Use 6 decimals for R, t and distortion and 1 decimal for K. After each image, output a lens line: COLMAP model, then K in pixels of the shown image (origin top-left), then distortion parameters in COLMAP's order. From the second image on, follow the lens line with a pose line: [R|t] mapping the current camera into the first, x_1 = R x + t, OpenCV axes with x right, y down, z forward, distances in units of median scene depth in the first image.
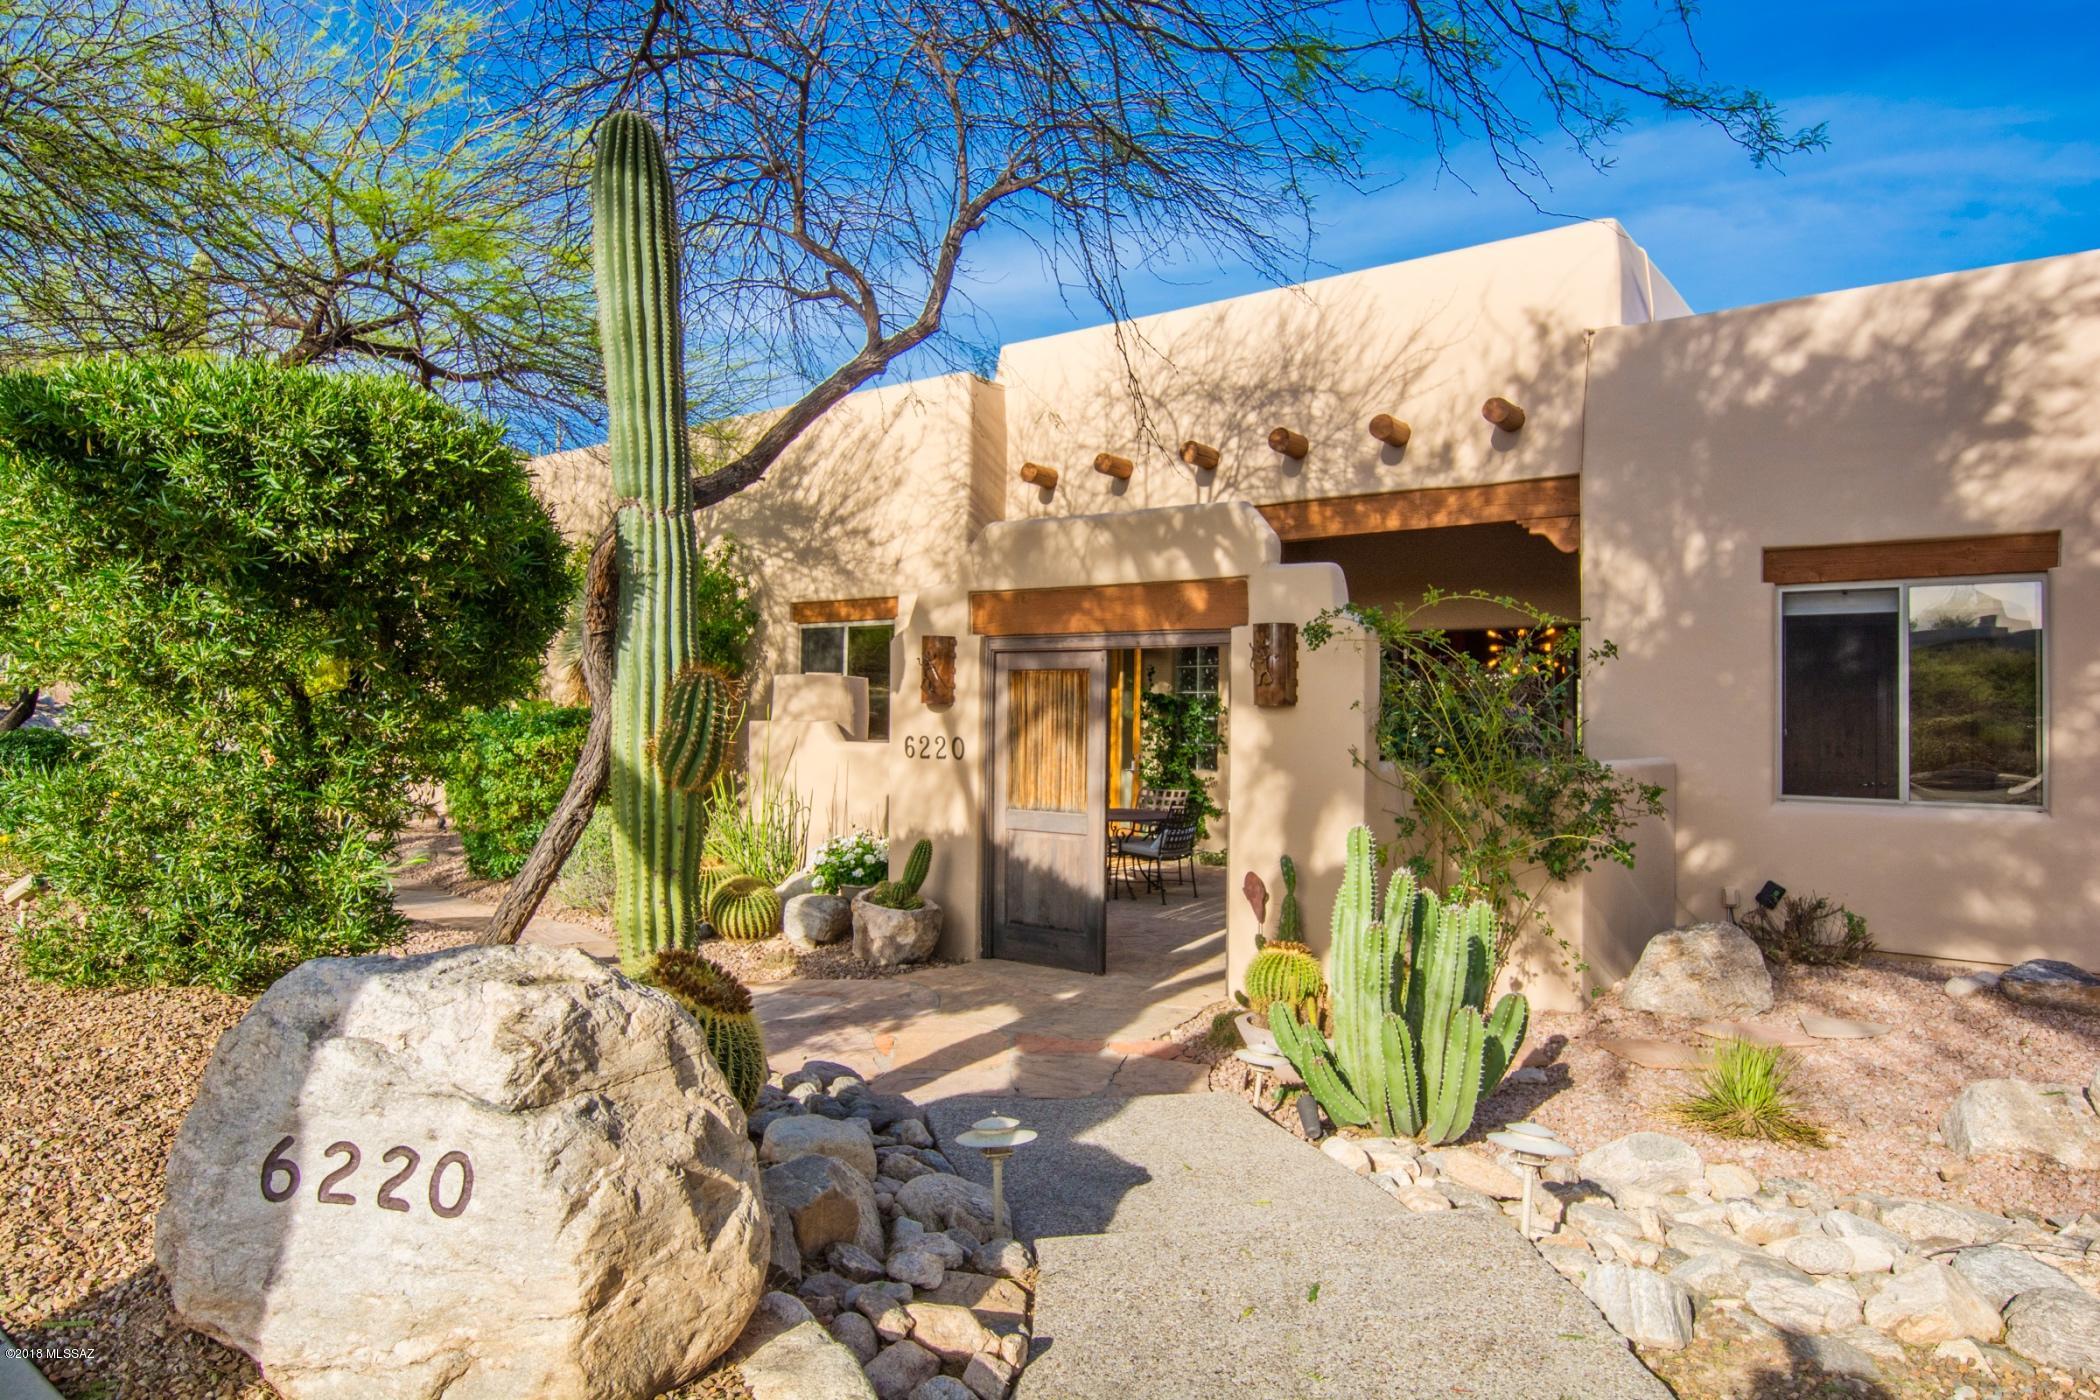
lens RADIAL K [[1275.3, 0, 1050.0], [0, 1275.3, 700.0], [0, 0, 1]] dist [0.001447, -0.002684]
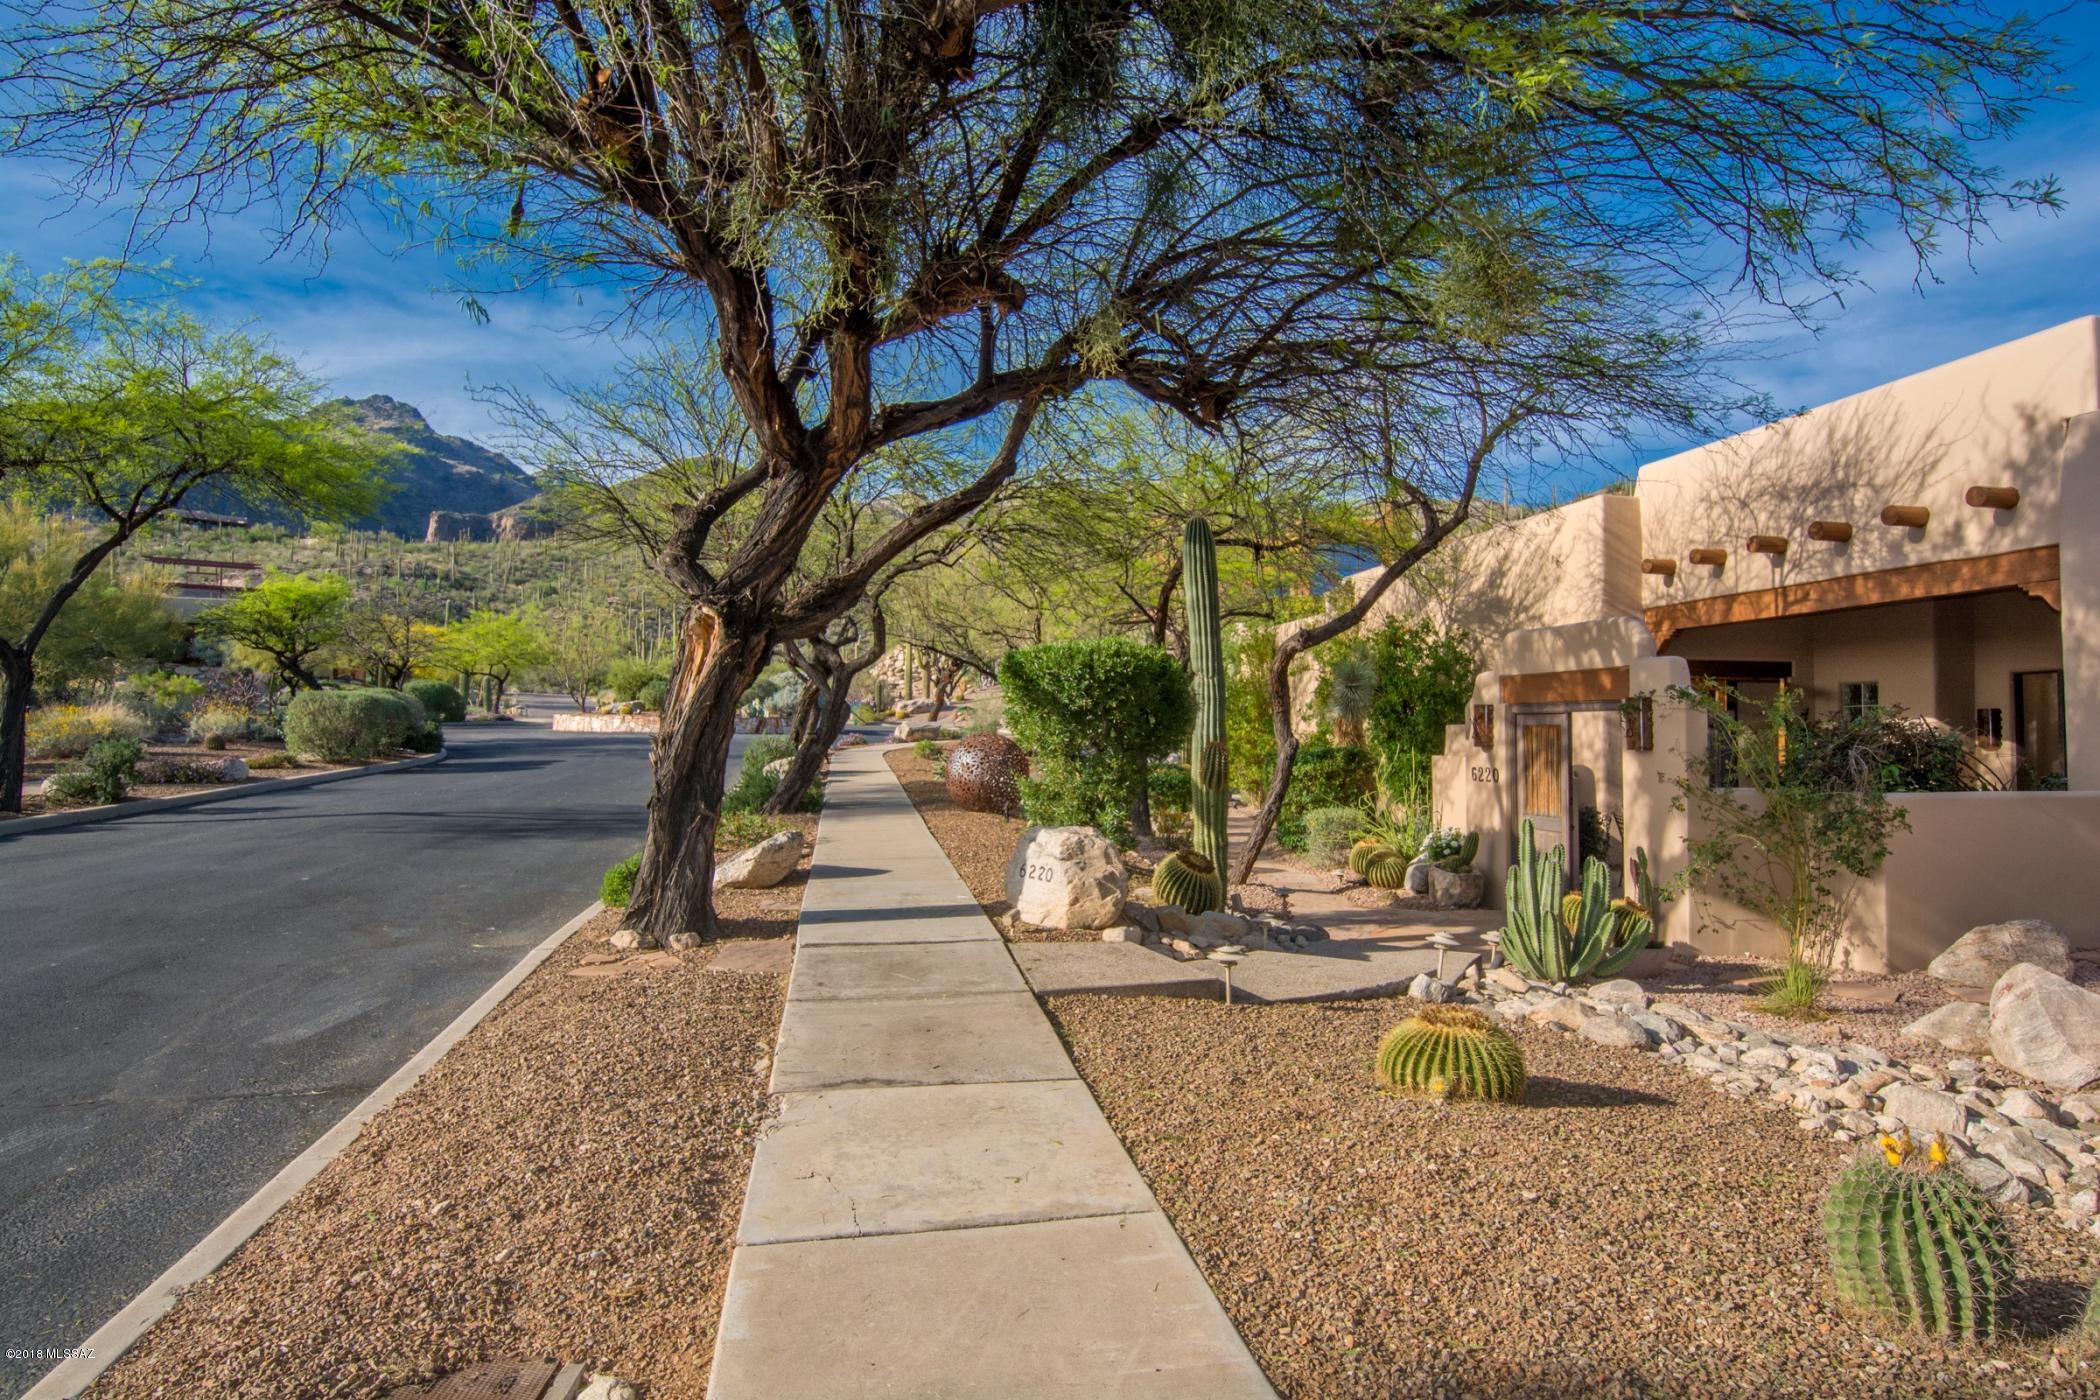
lens RADIAL K [[1192.2, 0, 1050.0], [0, 1192.2, 700.0], [0, 0, 1]] dist [-0.000059, -0.000017]
pose [[0.723581, -0.029749, -0.689598, 0.499650], [0.015409, 0.999518, -0.026951, -0.022123], [0.690067, 0.008875, 0.723691, -0.411870]]
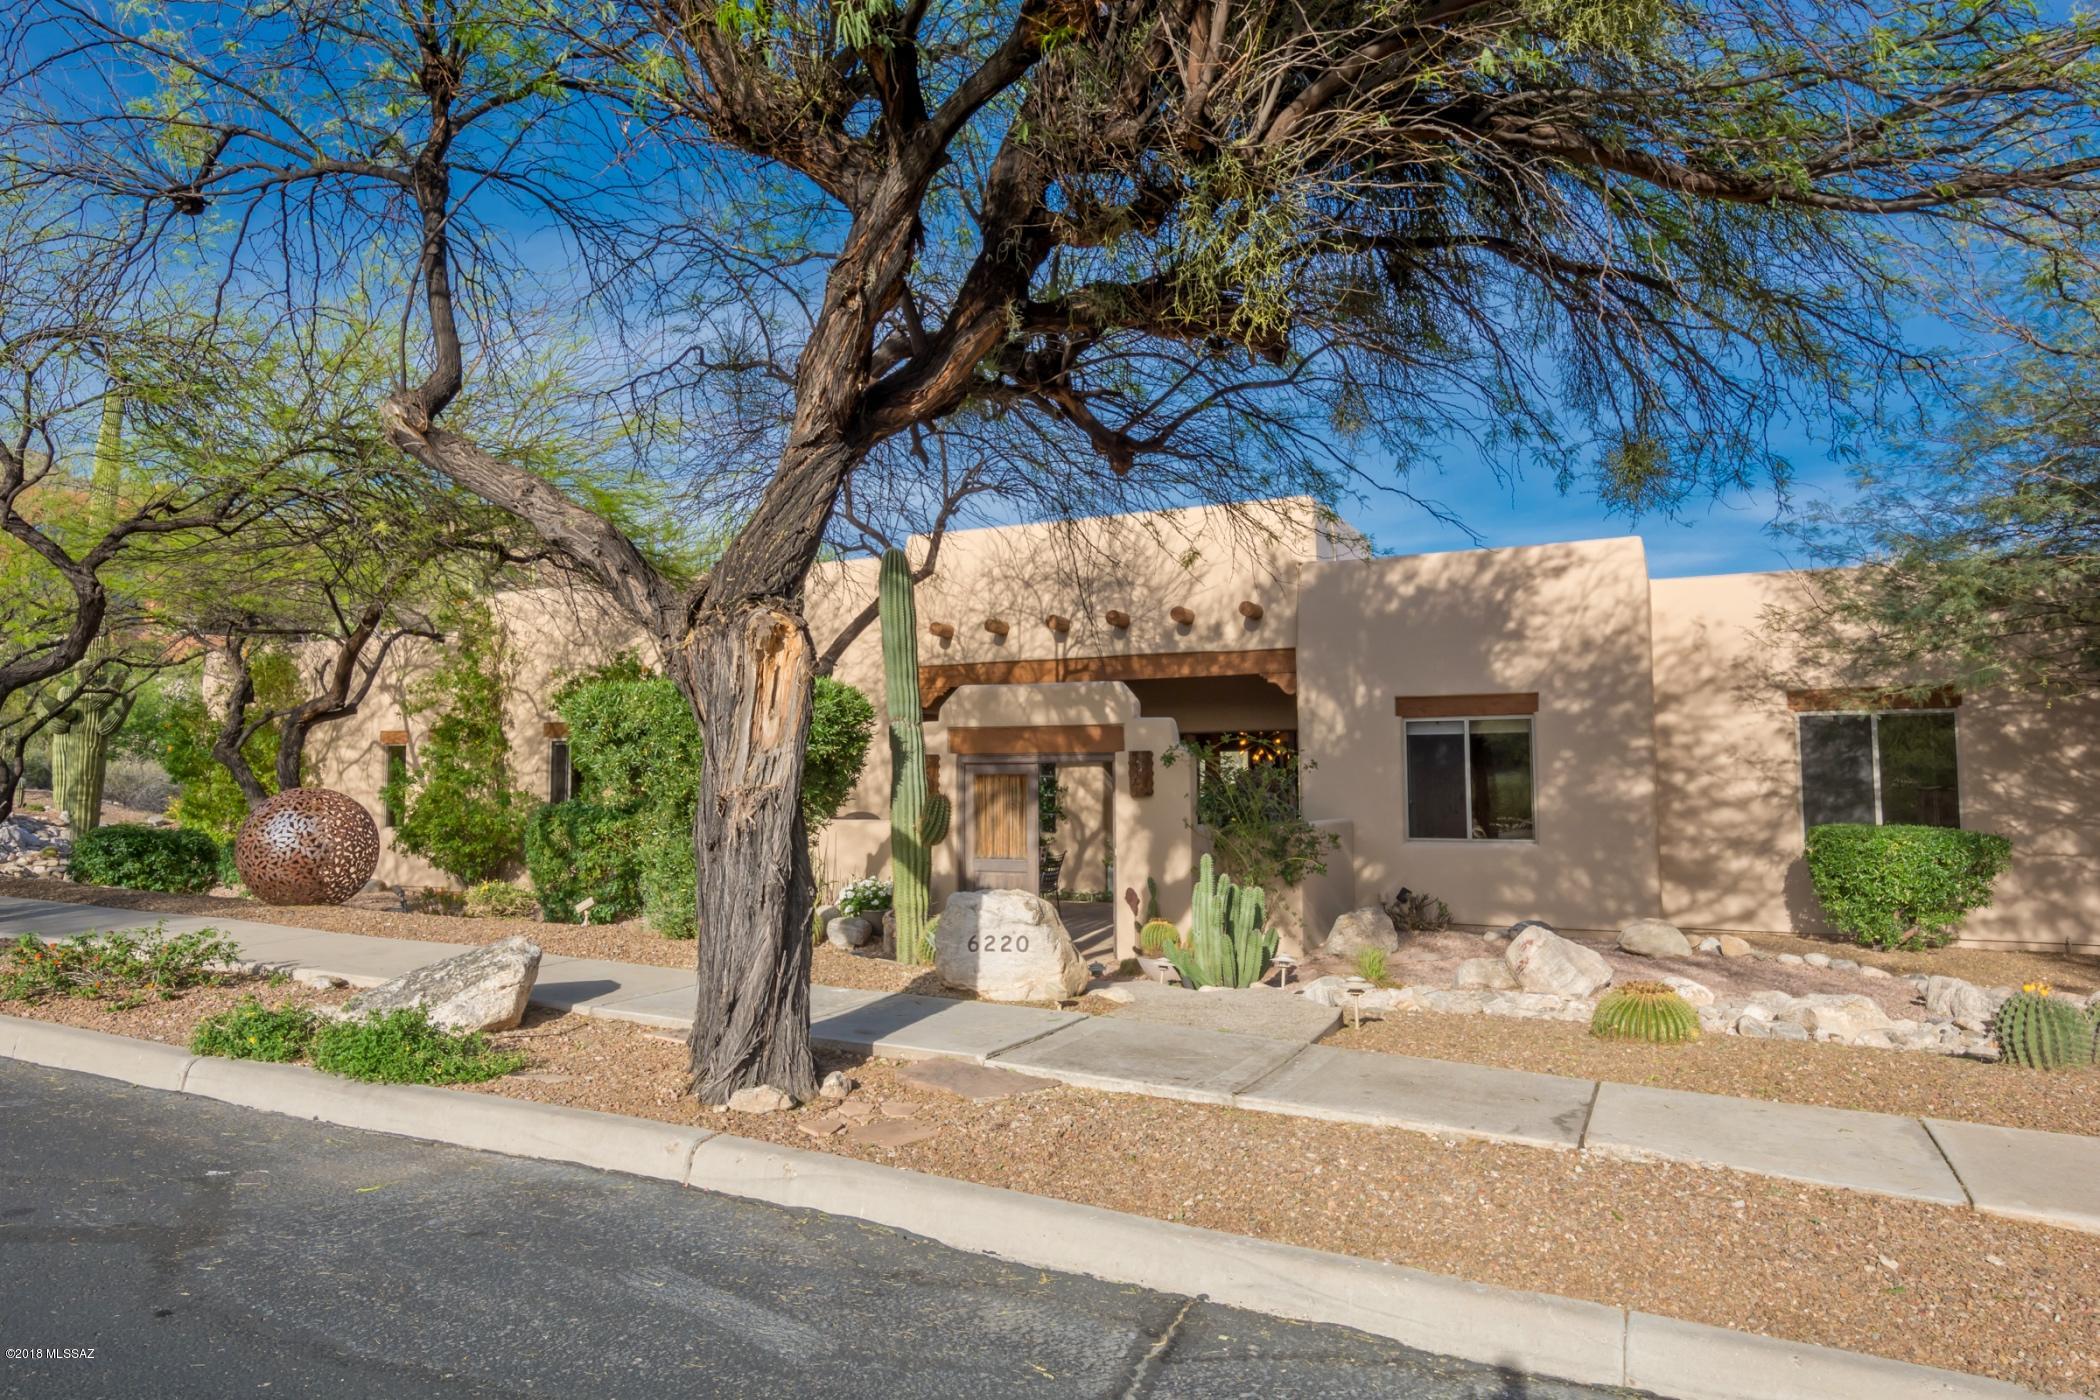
lens RADIAL K [[1331.2, 0, 1050.0], [0, 1331.2, 700.0], [0, 0, 1]] dist [0.004438, 0.000397]
pose [[0.978828, -0.005694, 0.204603, -0.259218], [0.014977, 0.998926, -0.043849, -0.038416], [-0.204134, 0.045985, 0.977862, -0.641361]]
